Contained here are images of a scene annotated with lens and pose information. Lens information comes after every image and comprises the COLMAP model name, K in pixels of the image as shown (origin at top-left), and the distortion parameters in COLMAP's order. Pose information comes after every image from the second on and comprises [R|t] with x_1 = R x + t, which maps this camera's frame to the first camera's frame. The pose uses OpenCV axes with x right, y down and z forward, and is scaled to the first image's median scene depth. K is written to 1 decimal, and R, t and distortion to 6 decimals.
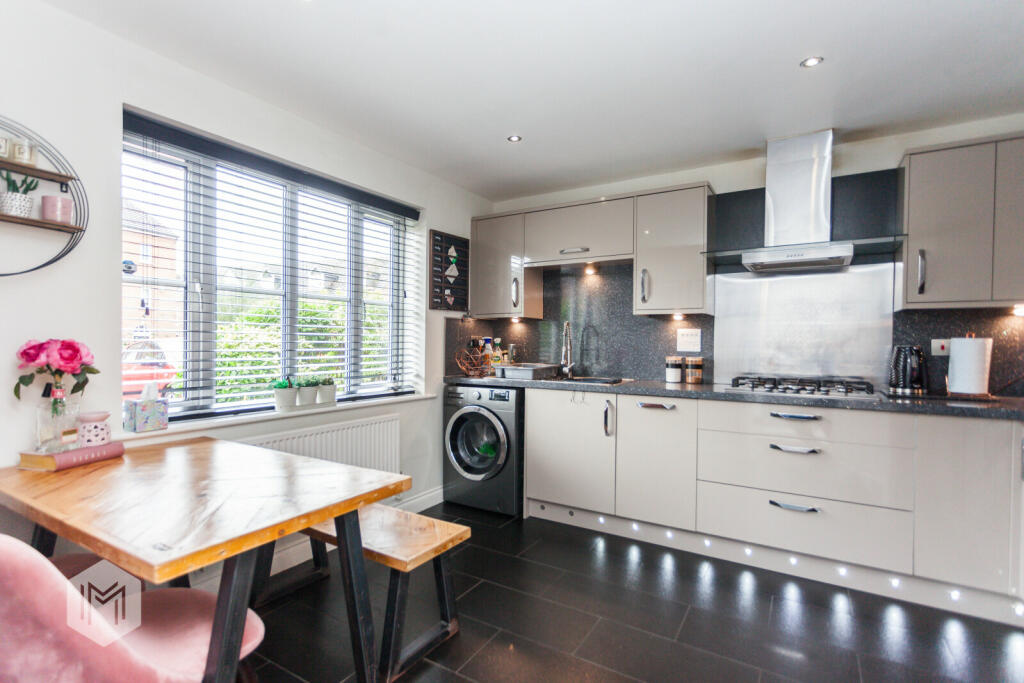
lens RADIAL K [[493.2, 0, 507.9], [0, 493.2, 337.8], [0, 0, 1]] dist [0.005032, -0.000678]
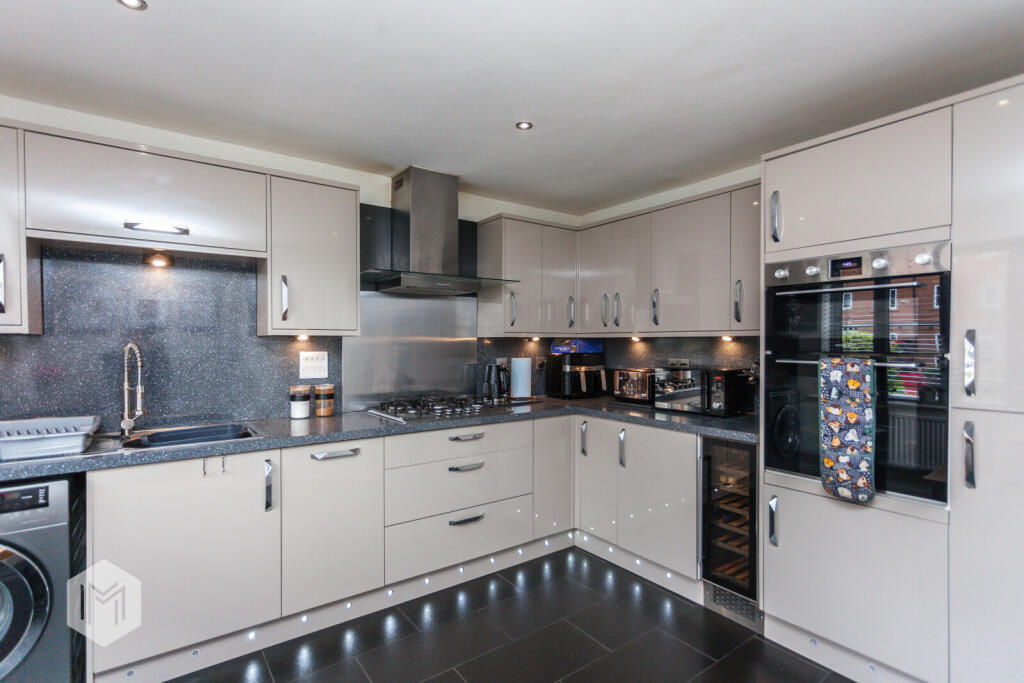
lens RADIAL K [[493.2, 0, 511.9], [0, 493.2, 343.9], [0, 0, 1]] dist [0.005032, -0.000678]
pose [[0.373166, -0.011506, 0.927693, -0.284788], [-0.004172, 0.999892, 0.014080, -0.044242], [-0.927755, -0.009125, 0.373078, 0.379038]]
